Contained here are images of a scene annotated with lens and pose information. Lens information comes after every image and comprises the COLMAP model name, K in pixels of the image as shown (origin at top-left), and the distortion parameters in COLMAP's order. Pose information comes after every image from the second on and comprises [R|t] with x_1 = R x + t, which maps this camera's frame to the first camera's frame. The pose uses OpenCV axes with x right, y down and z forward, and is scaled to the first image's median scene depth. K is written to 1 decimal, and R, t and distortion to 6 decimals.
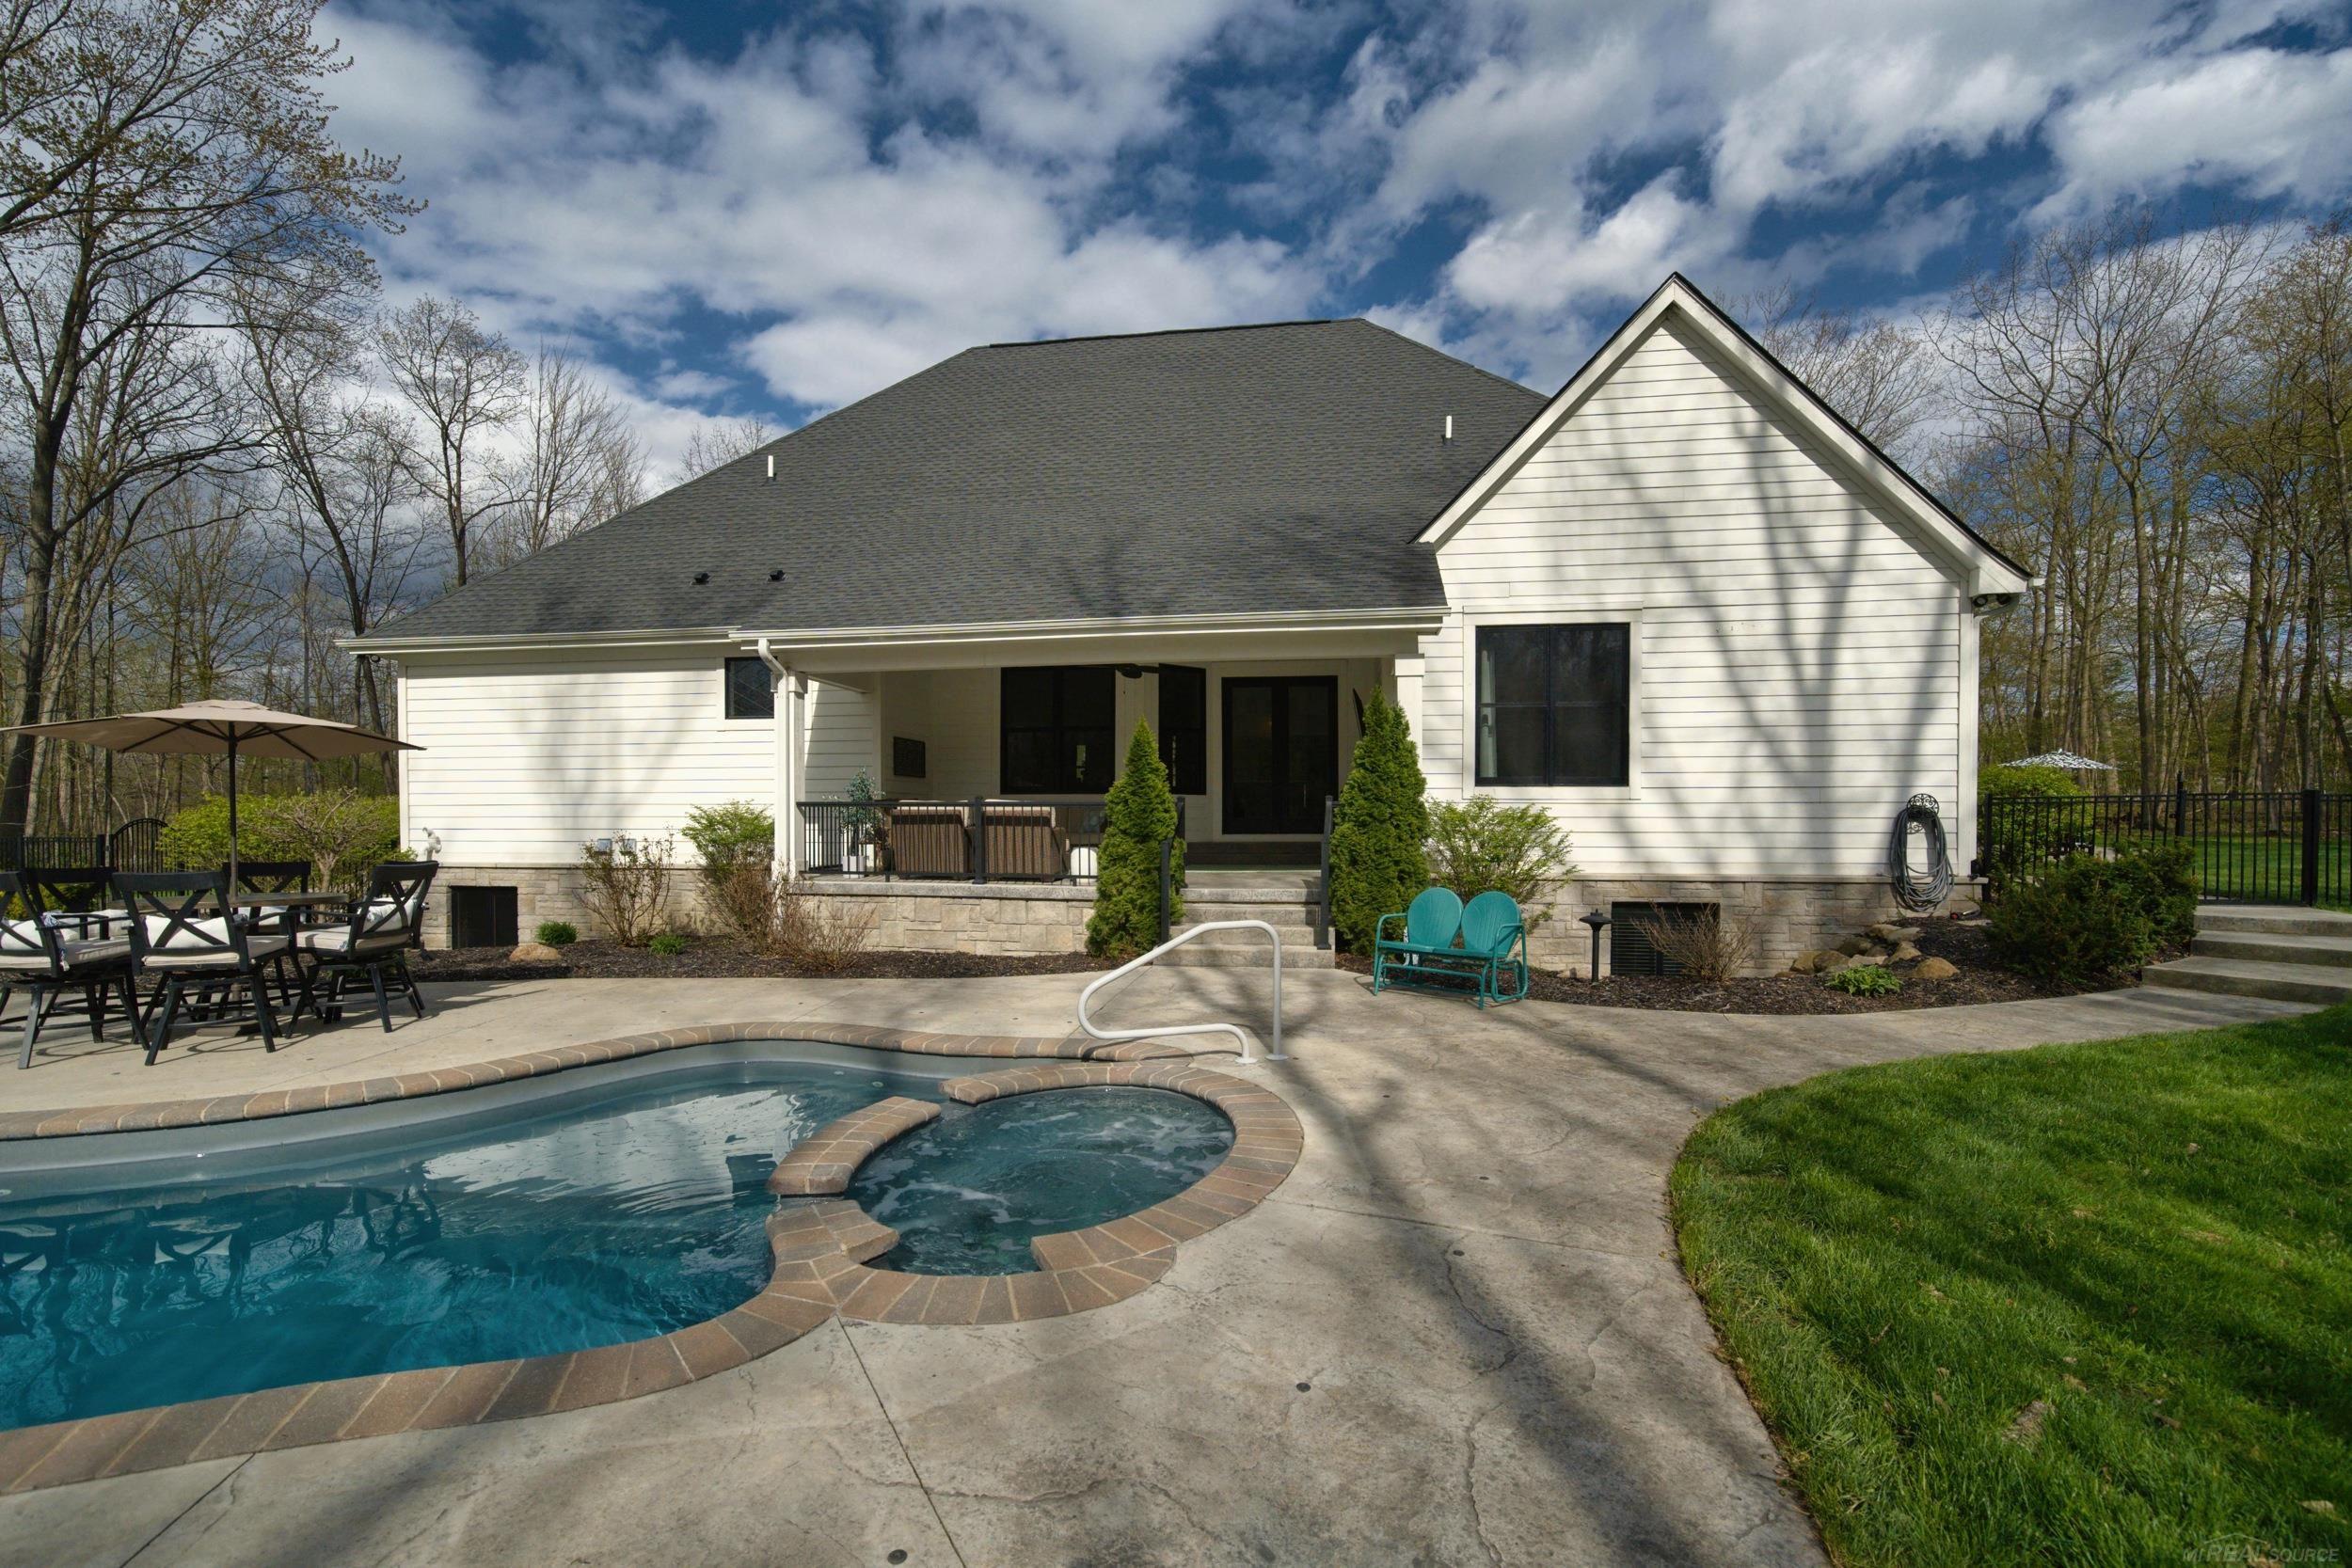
lens RADIAL K [[1018.5, 0, 1177.1], [0, 1018.5, 838.1], [0, 0, 1]] dist [-0.004486, -0.000142]
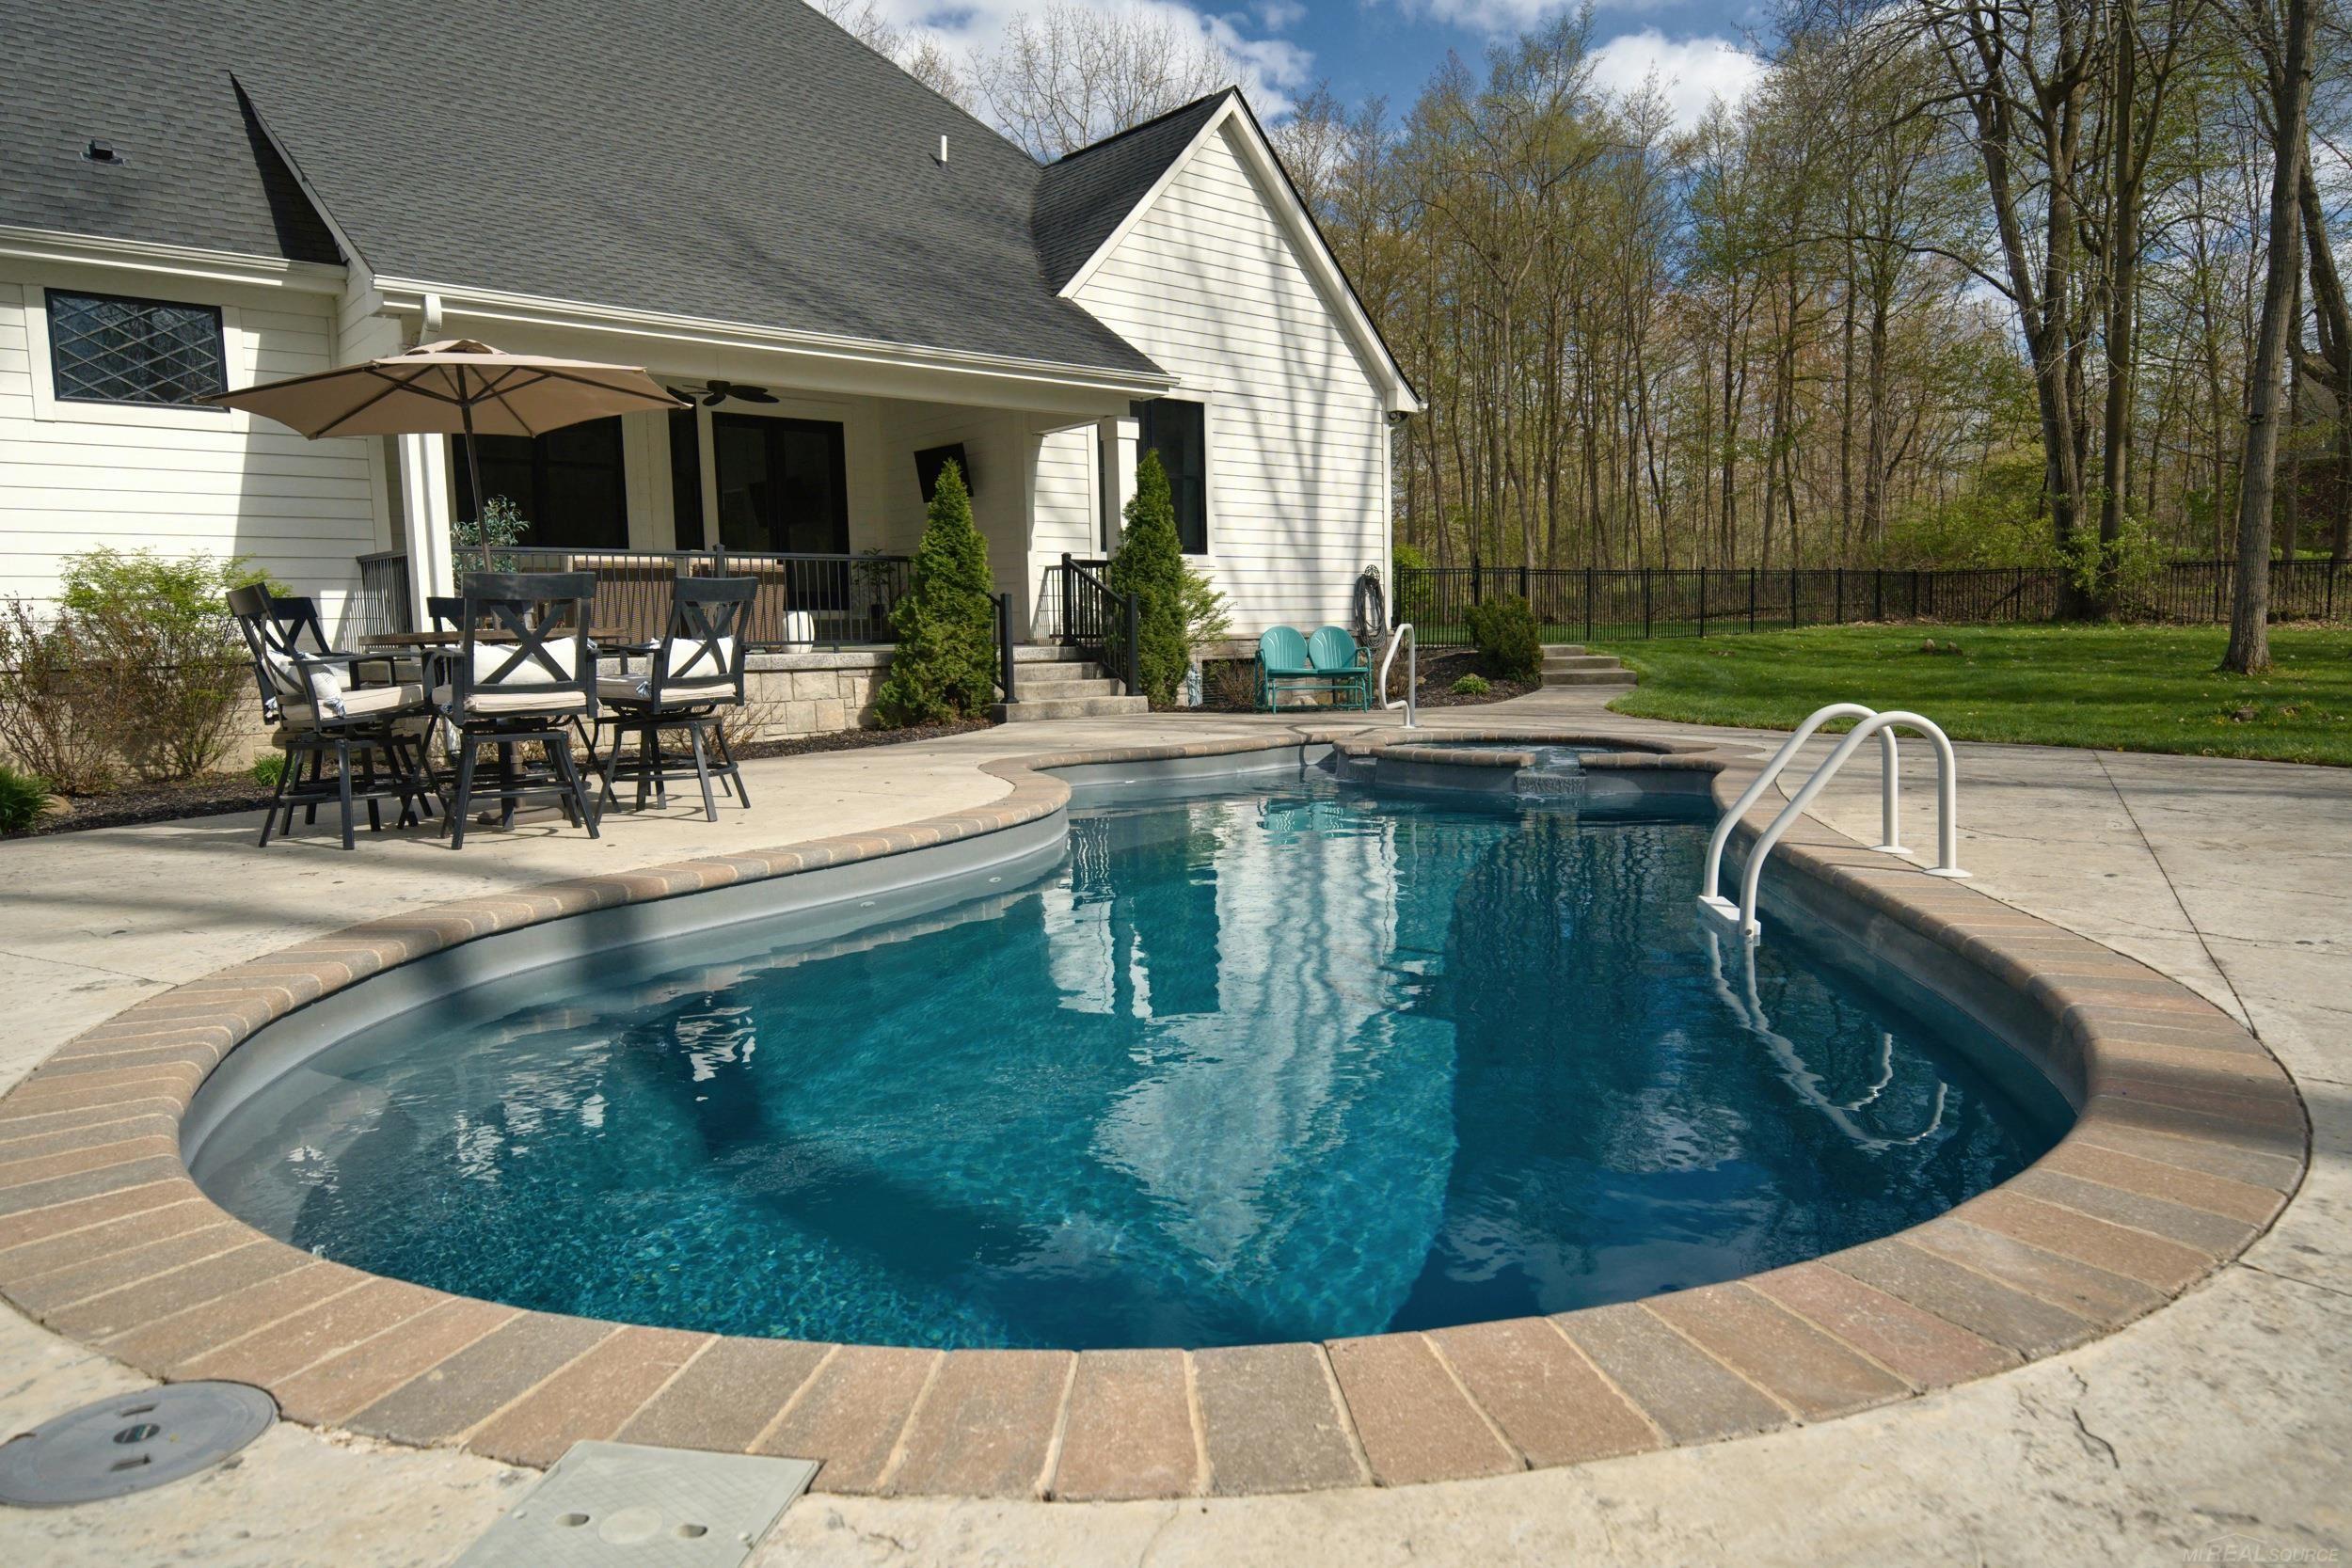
lens RADIAL K [[1463.1, 0, 1176.8], [0, 1463.1, 780.3], [0, 0, 1]] dist [-0.001070, -0.001497]
pose [[0.649088, -0.089683, 0.755408, -0.813971], [0.028373, 0.995189, 0.093771, 0.044141], [-0.760184, -0.039432, 0.648511, -0.013032]]
